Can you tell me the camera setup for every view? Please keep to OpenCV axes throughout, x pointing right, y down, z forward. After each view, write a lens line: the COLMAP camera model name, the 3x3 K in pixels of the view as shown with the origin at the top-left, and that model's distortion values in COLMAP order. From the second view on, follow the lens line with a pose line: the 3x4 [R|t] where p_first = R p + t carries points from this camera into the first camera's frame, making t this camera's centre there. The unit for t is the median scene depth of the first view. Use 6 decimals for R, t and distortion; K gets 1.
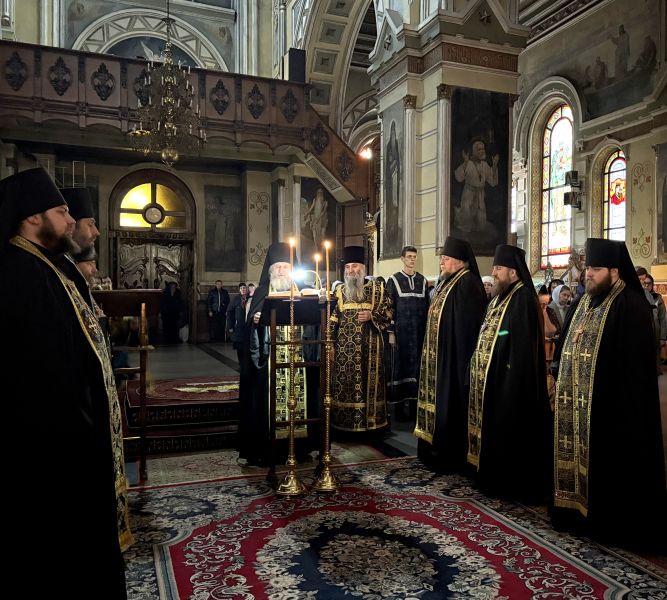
lens RADIAL K [[652.3, 0, 404.0], [0, 652.3, 302.9], [0, 0, 1]] dist [0.014411, -0.004054]
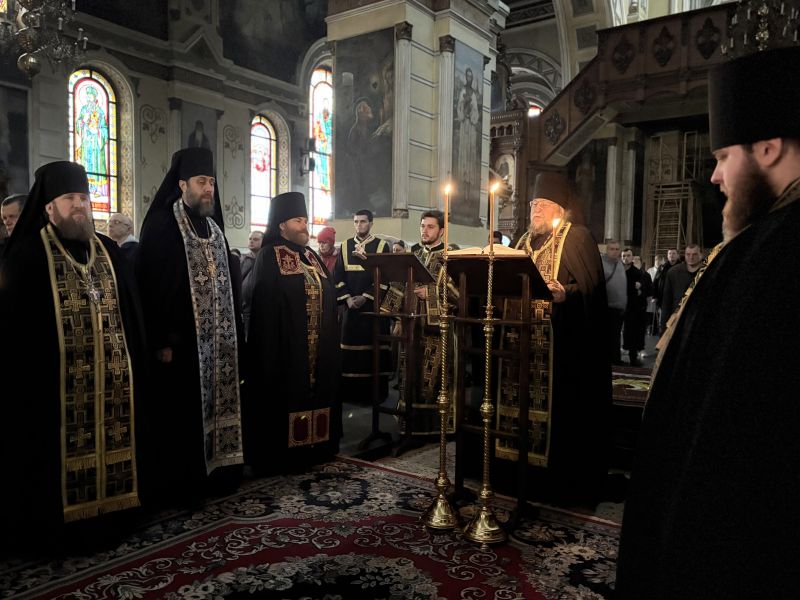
lens RADIAL K [[646.2, 0, 400.0], [0, 646.2, 300.0], [0, 0, 1]] dist [0.024398, -0.006656]
pose [[0.489226, 0.042233, -0.871134, 0.179169], [-0.027054, 0.999081, 0.033242, 0.008365], [0.871738, 0.007305, 0.489919, 0.256494]]
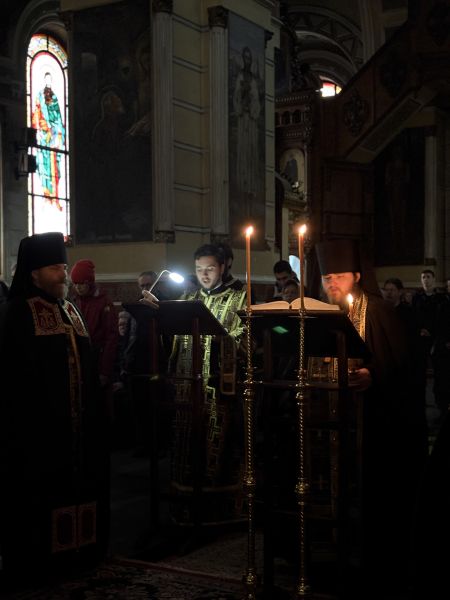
lens RADIAL K [[905.0, 0, 225.0], [0, 905.0, 300.0], [0, 0, 1]] dist [0.207028, -0.846294]
pose [[0.564595, -0.006815, -0.825340, 0.222967], [-0.002909, 0.999943, -0.010247, -0.003916], [0.825363, 0.008186, 0.564543, 0.208312]]
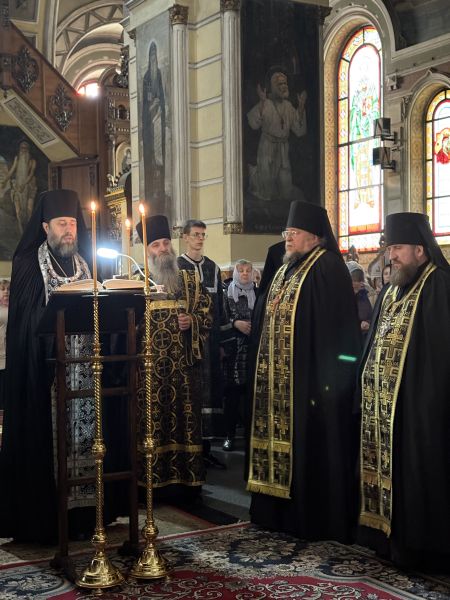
lens RADIAL K [[905.0, 0, 225.0], [0, 905.0, 300.0], [0, 0, 1]] dist [0.207028, -0.846294]
pose [[0.992242, -0.019758, 0.122741, -0.065656], [0.020731, 0.999763, -0.006653, 0.004541], [-0.122580, 0.009146, 0.992416, 0.024725]]
